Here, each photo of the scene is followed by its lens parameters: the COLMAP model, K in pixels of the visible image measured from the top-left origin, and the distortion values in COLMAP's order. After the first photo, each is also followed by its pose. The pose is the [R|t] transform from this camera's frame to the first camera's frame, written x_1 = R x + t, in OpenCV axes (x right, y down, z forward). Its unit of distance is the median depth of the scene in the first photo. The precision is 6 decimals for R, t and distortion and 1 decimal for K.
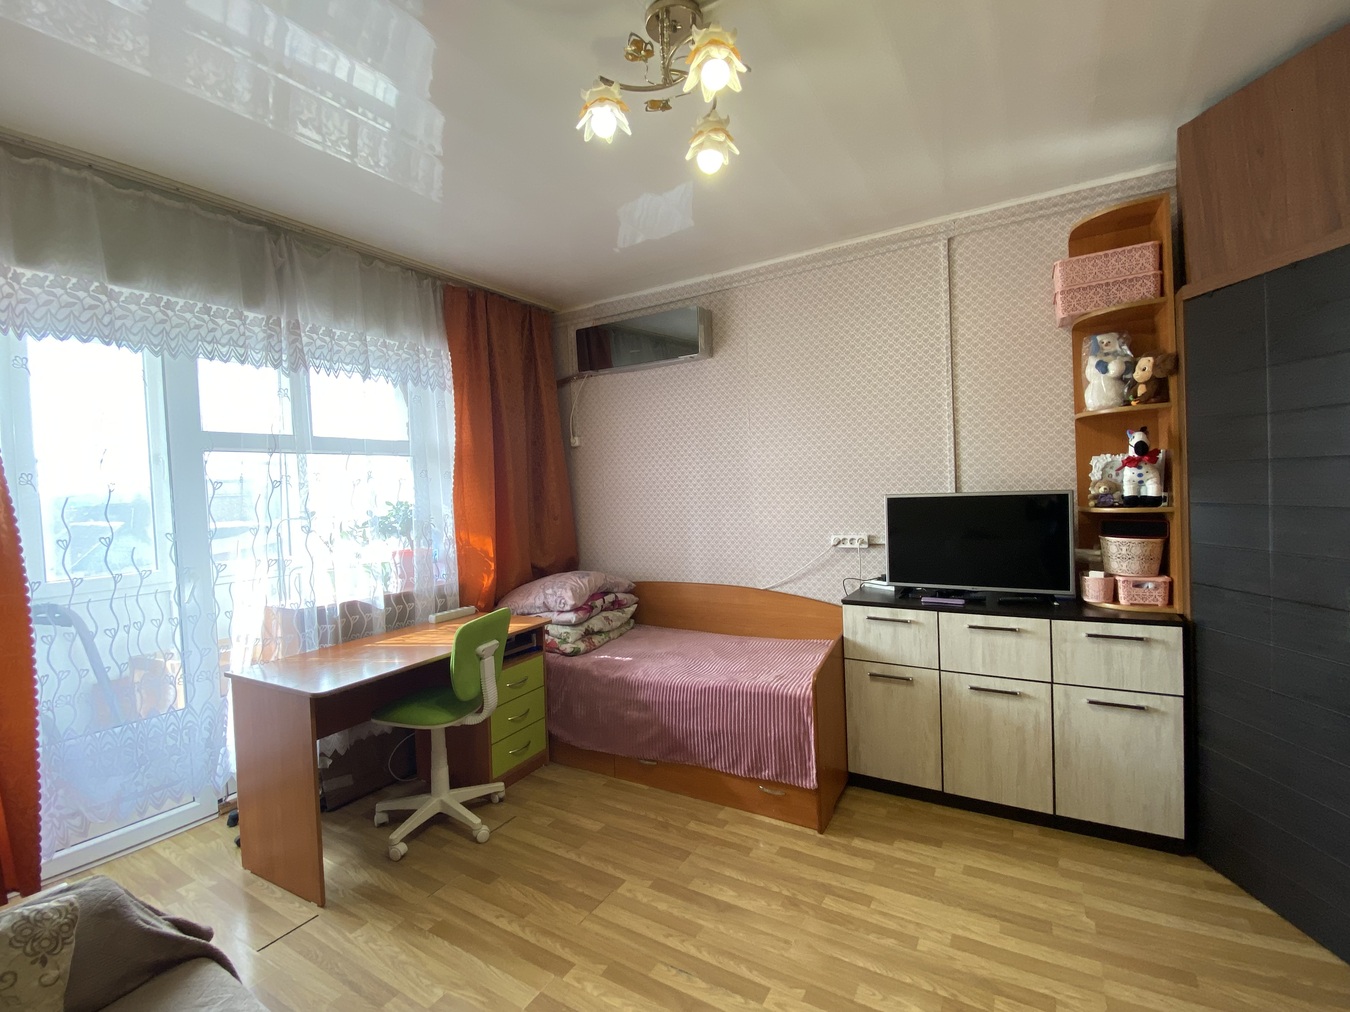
lens RADIAL K [[607.7, 0, 670.8], [0, 607.7, 507.2], [0, 0, 1]] dist [0.032306, -0.029220]
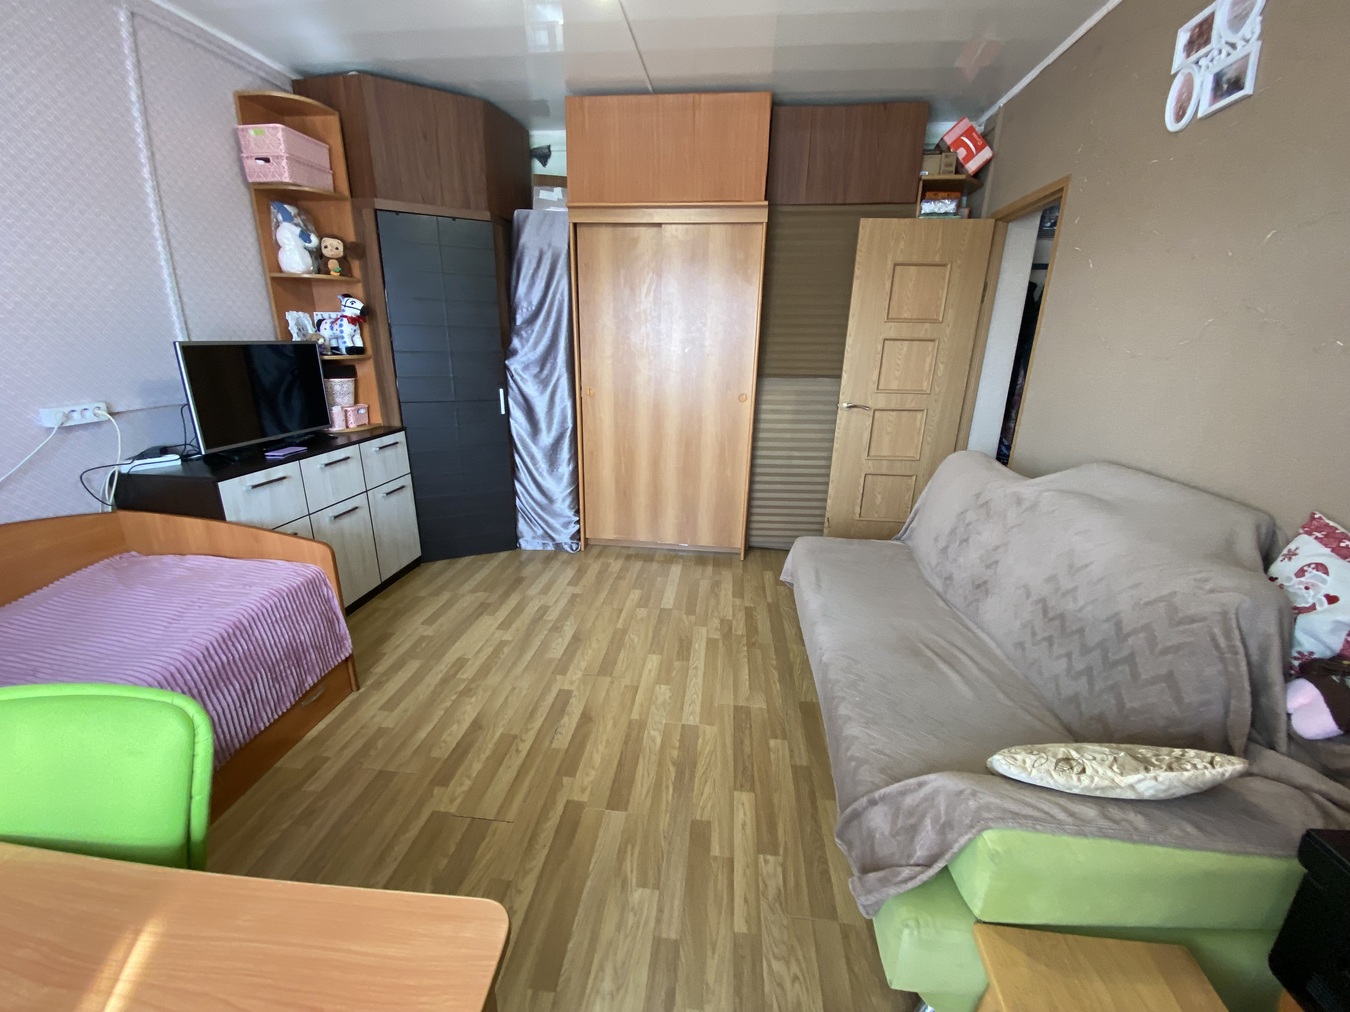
lens RADIAL K [[538.2, 0, 675.3], [0, 538.2, 509.3], [0, 0, 1]] dist [0.015592, -0.019090]
pose [[-0.424879, -0.242061, 0.872287, -0.645622], [0.027470, 0.959695, 0.279697, 0.012362], [-0.904833, 0.142799, -0.401105, 0.796631]]
